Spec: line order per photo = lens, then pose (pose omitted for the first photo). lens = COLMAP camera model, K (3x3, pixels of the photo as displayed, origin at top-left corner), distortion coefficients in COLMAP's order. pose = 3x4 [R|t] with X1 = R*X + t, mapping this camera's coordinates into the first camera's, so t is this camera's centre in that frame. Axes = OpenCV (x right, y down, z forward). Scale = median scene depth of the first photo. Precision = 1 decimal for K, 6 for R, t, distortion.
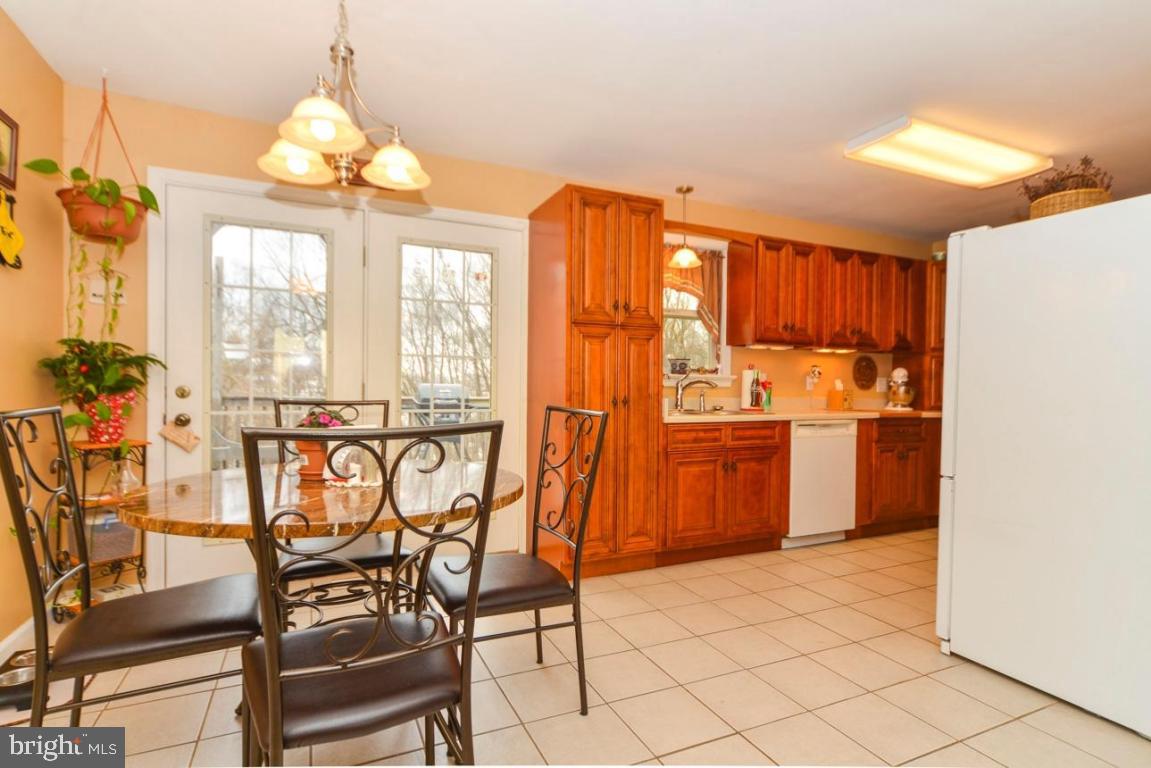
lens RADIAL K [[566.4, 0, 575.5], [0, 566.4, 384.0], [0, 0, 1]] dist [-0.000696, -0.000398]
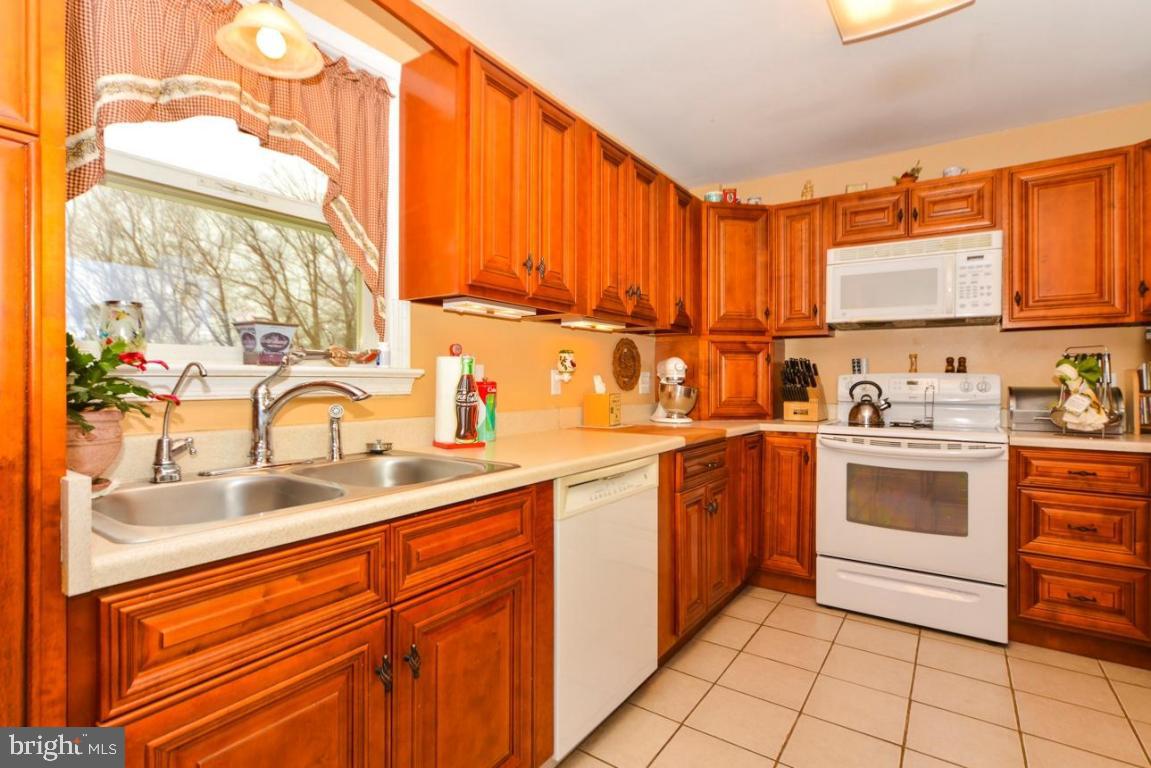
lens RADIAL K [[545.8, 0, 575.5], [0, 545.8, 384.0], [0, 0, 1]] dist [-0.000171, -0.000090]
pose [[0.859418, -0.012616, 0.511119, 0.170910], [0.004574, 0.999845, 0.016987, -0.009770], [-0.511254, -0.012261, 0.859342, 0.581102]]
